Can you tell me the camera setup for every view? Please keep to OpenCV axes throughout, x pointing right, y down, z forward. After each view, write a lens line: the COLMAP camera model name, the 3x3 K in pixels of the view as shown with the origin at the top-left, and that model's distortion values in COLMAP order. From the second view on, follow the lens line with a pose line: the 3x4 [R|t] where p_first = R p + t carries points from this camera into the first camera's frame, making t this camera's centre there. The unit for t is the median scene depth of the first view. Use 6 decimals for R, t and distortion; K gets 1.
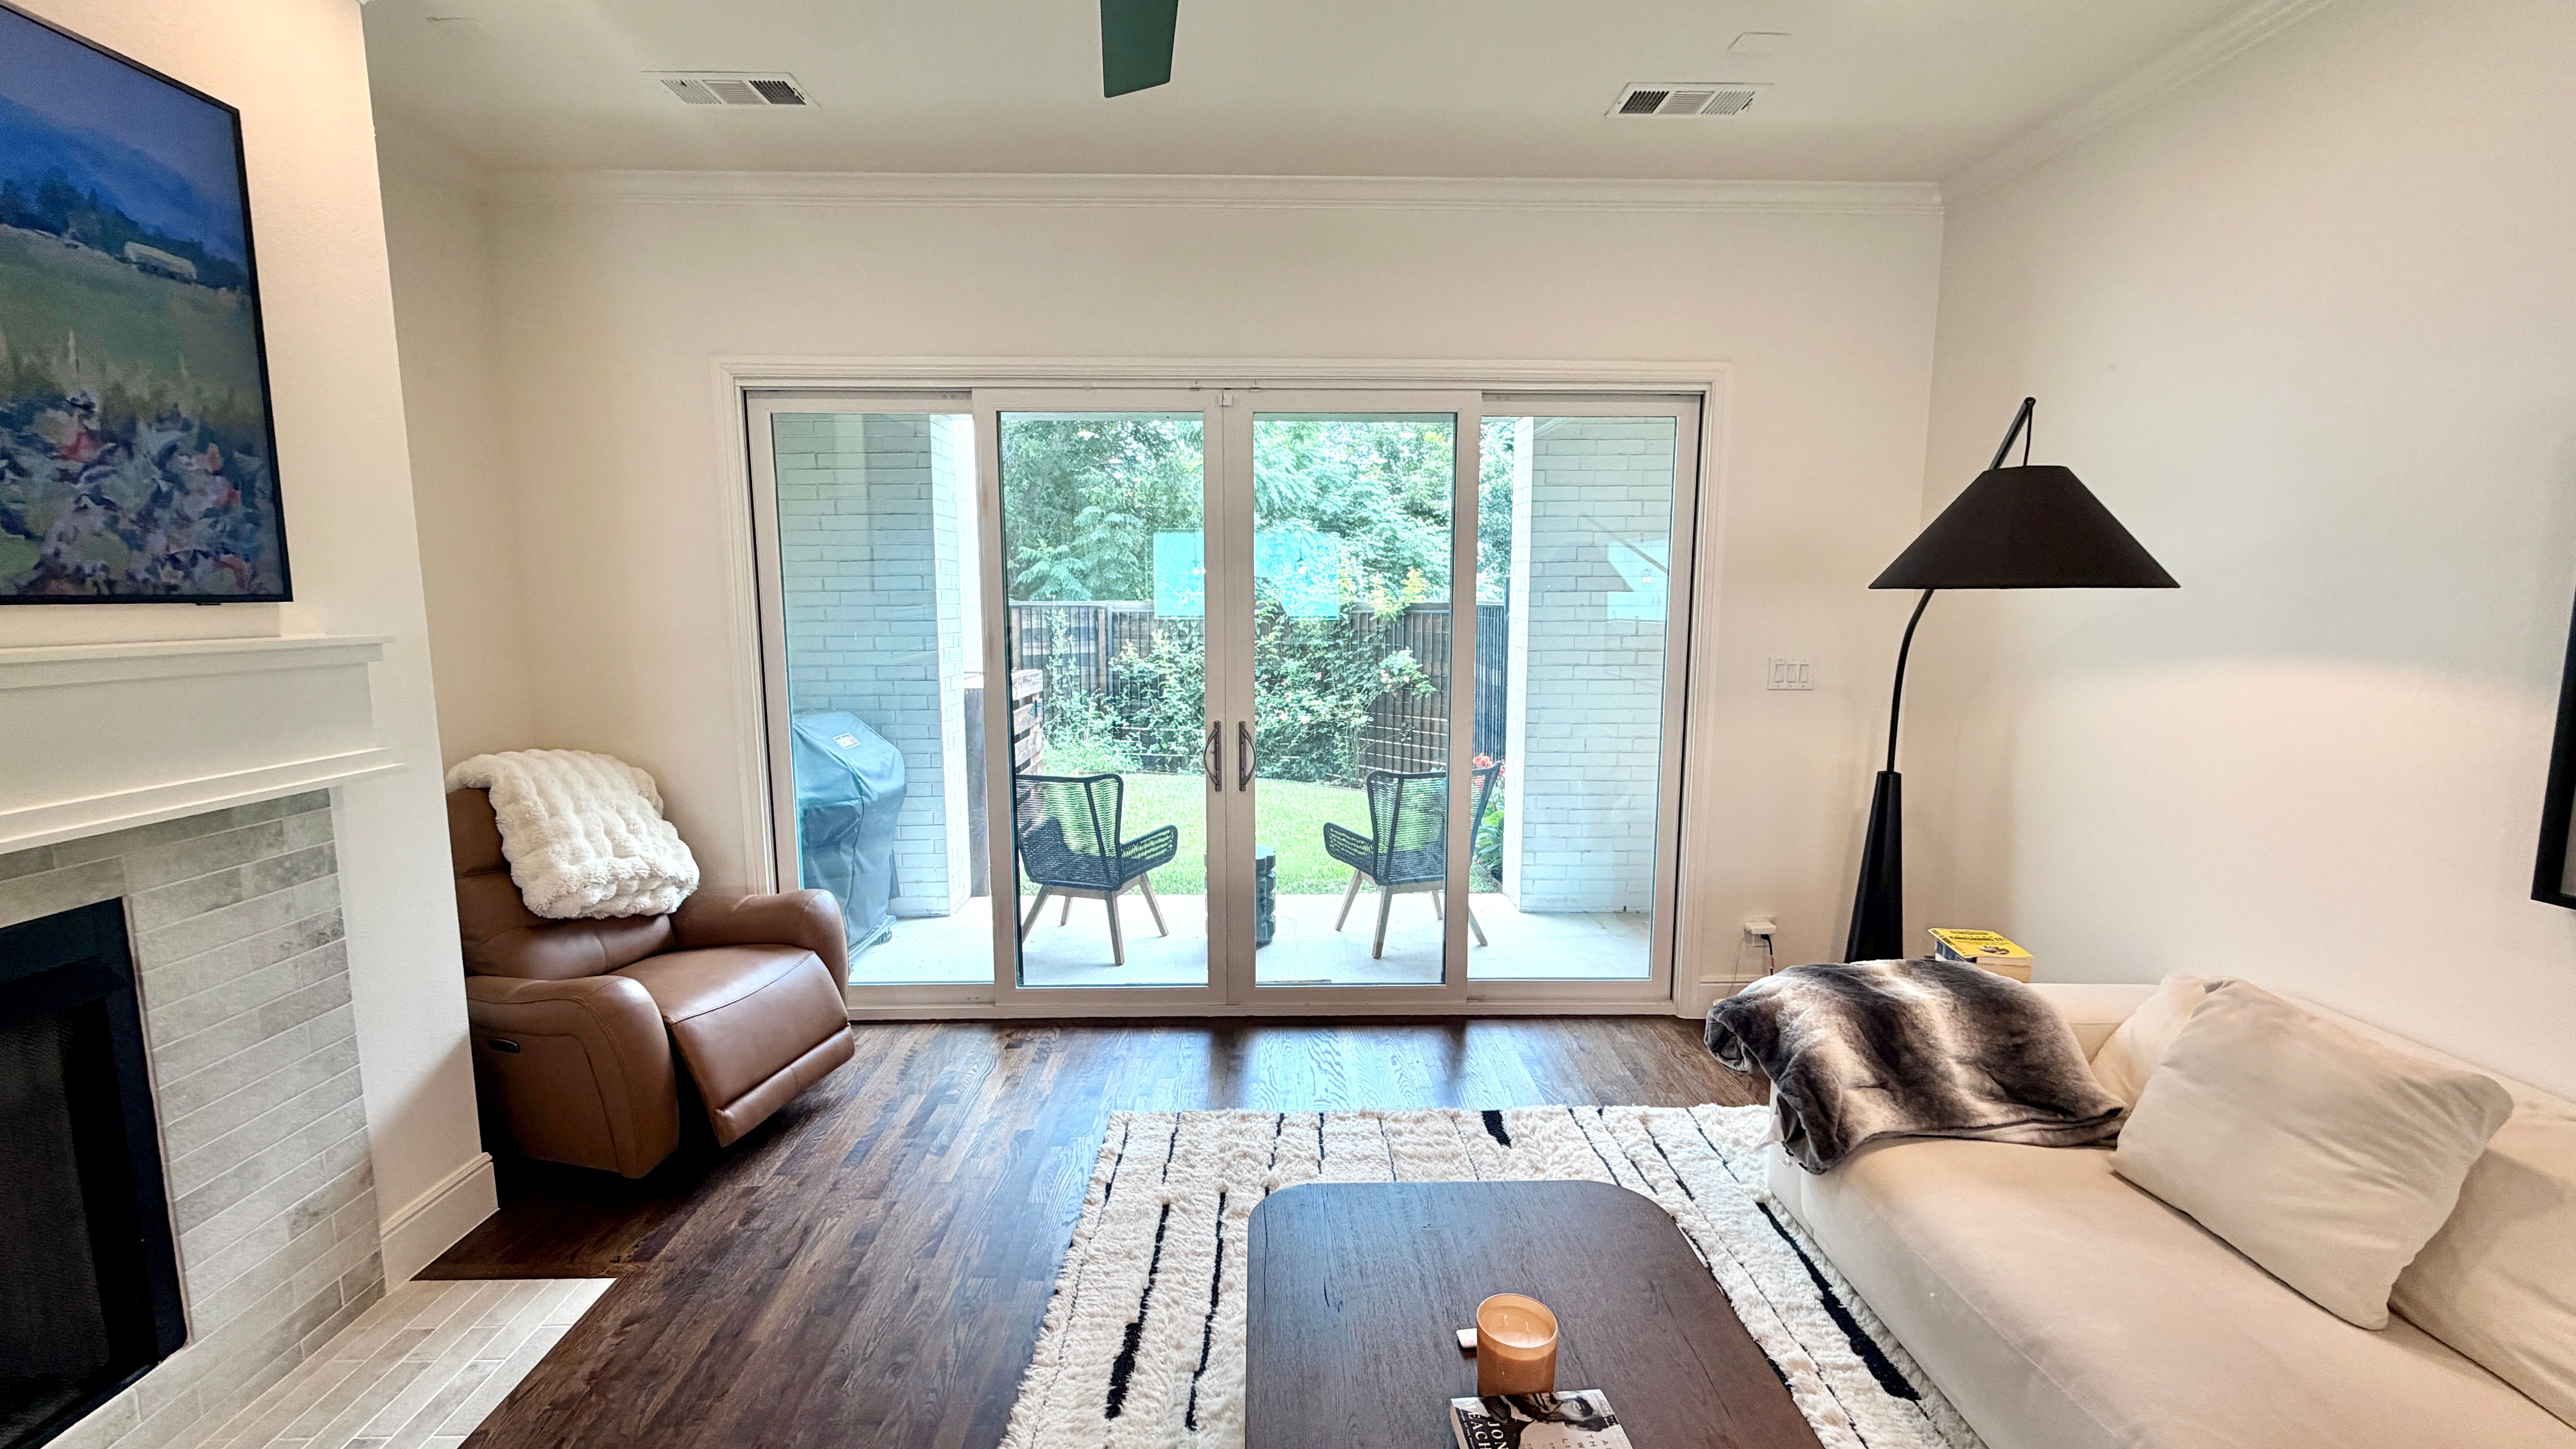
lens RADIAL K [[1028.0, 0, 1278.3], [0, 1028.0, 725.4], [0, 0, 1]] dist [-0.000188, 0.000538]
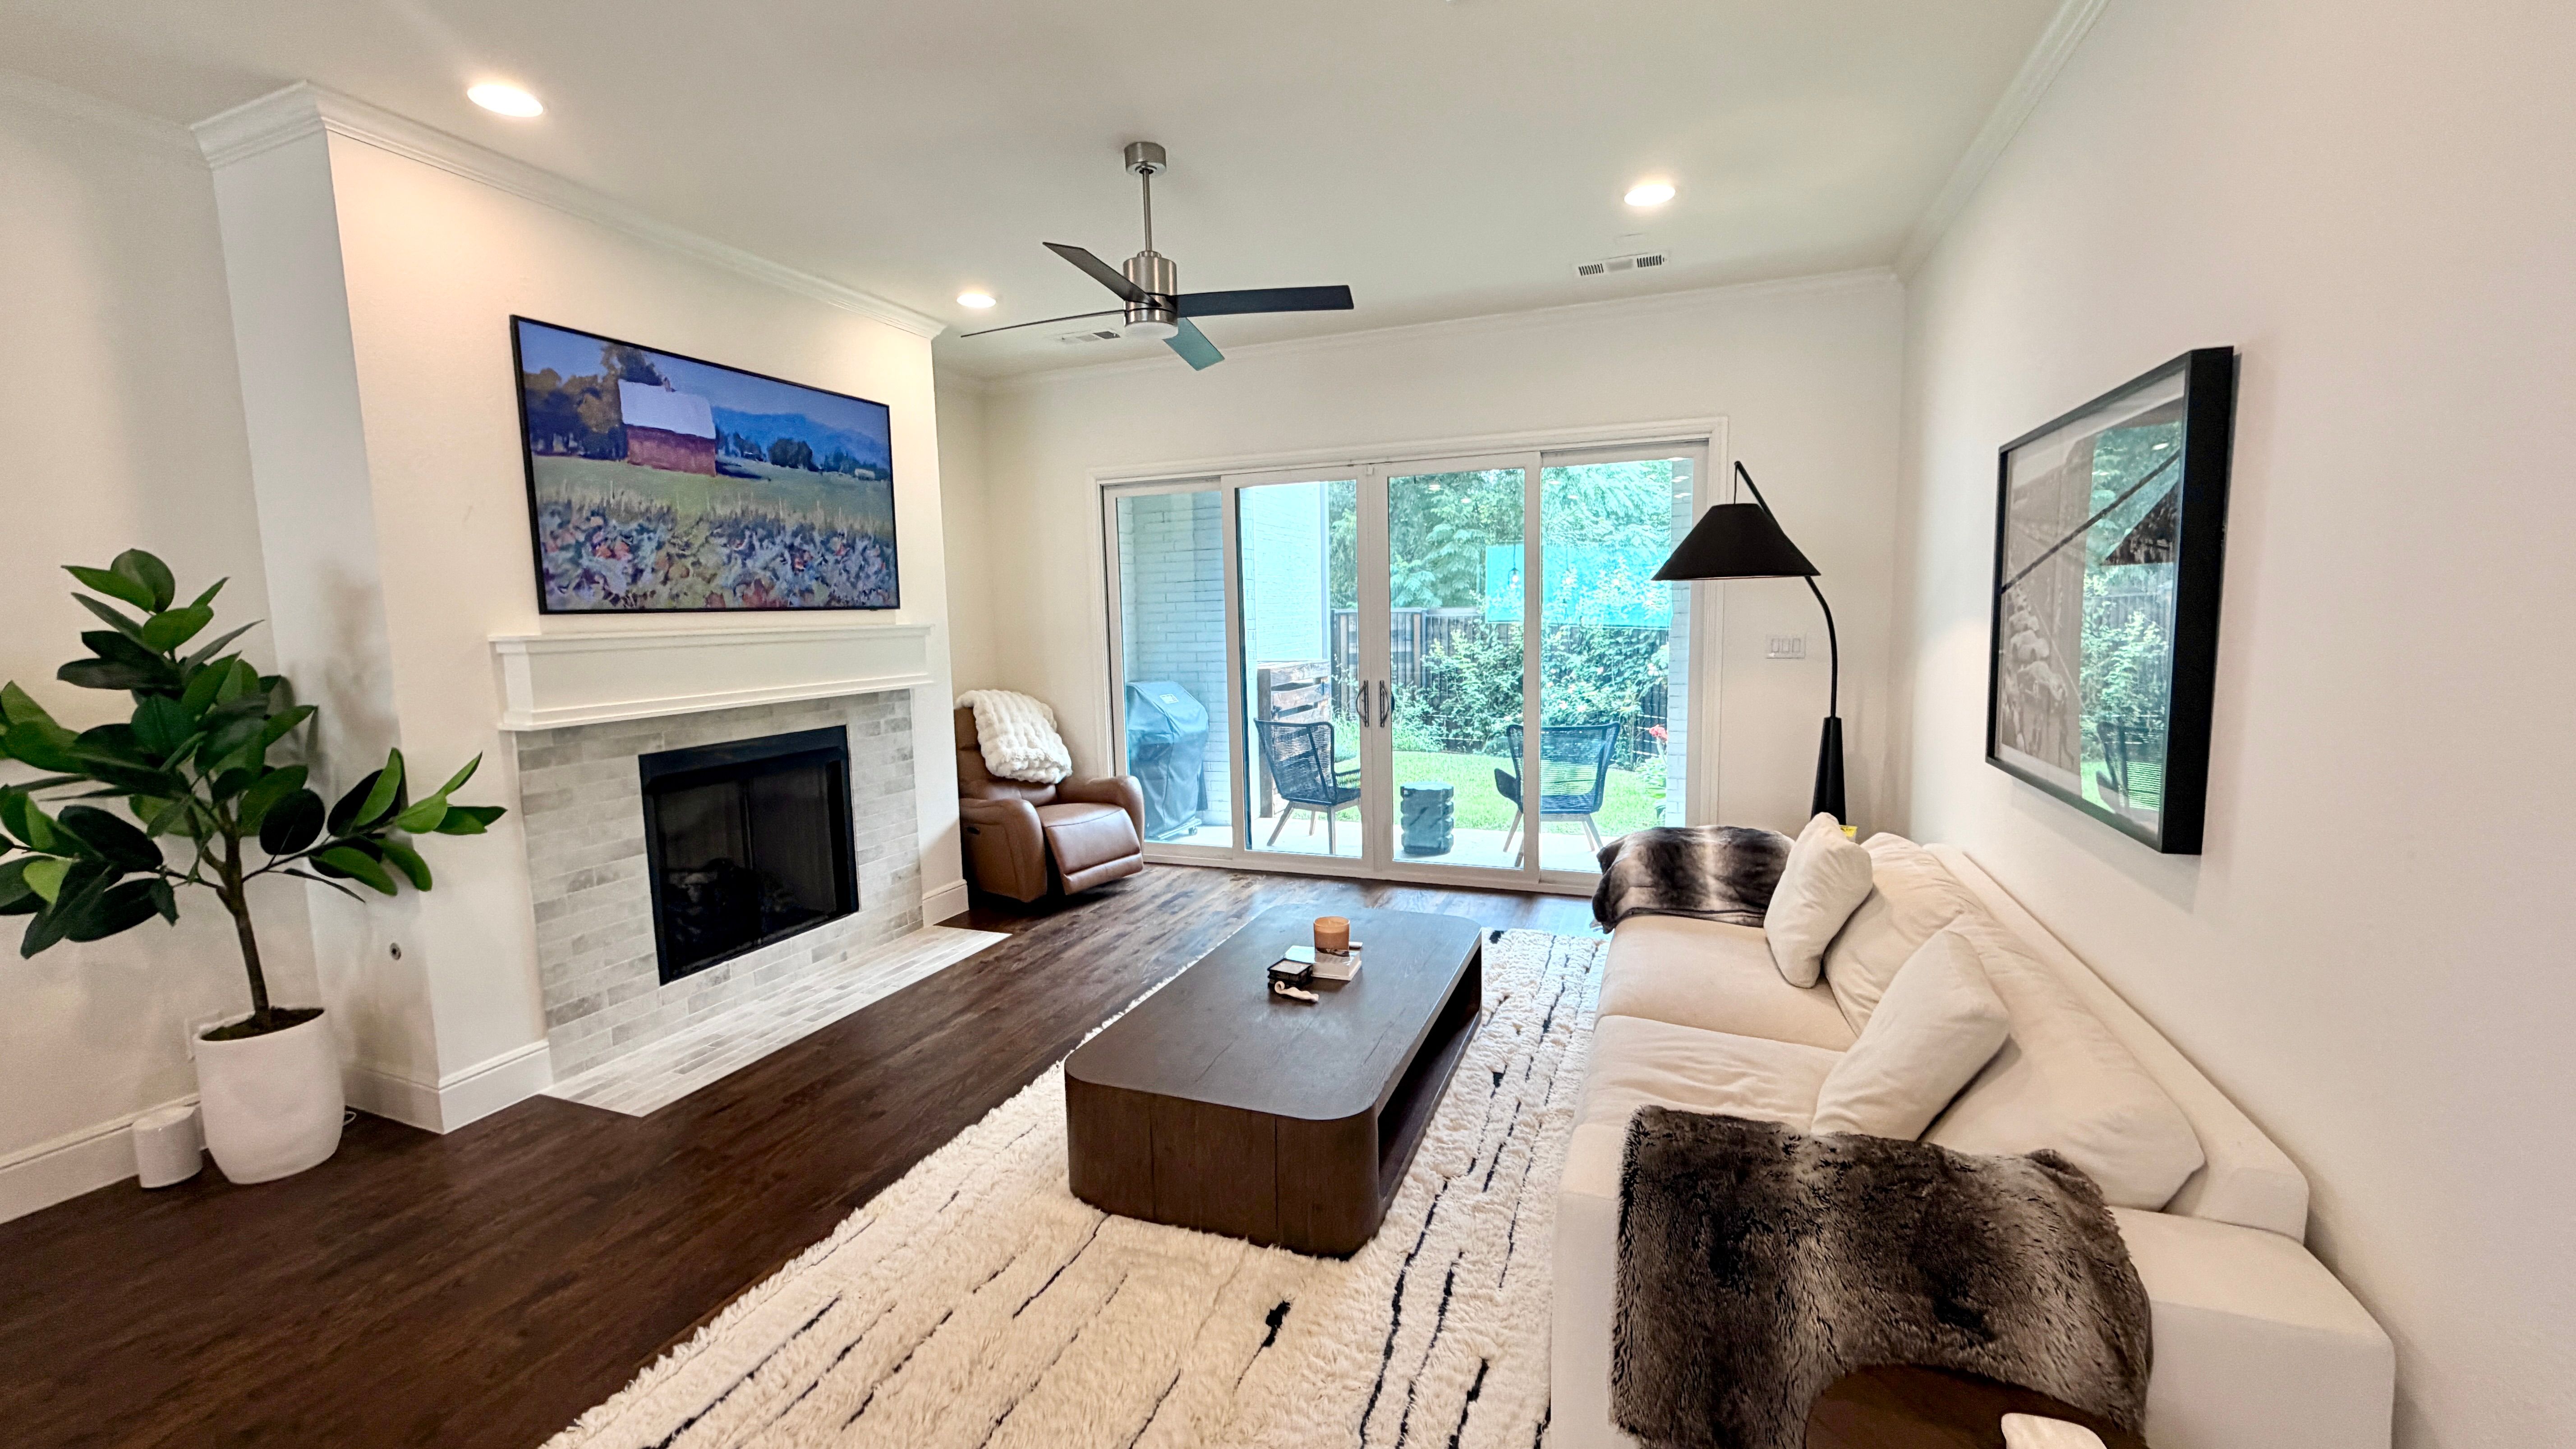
lens RADIAL K [[1028.0, 0, 1277.4], [0, 1028.0, 726.2], [0, 0, 1]] dist [-0.000188, 0.000538]
pose [[0.923313, 0.022217, -0.383406, 0.439898], [-0.025880, 0.999655, -0.004397, 0.080414], [0.383176, 0.013983, 0.923570, -0.494667]]
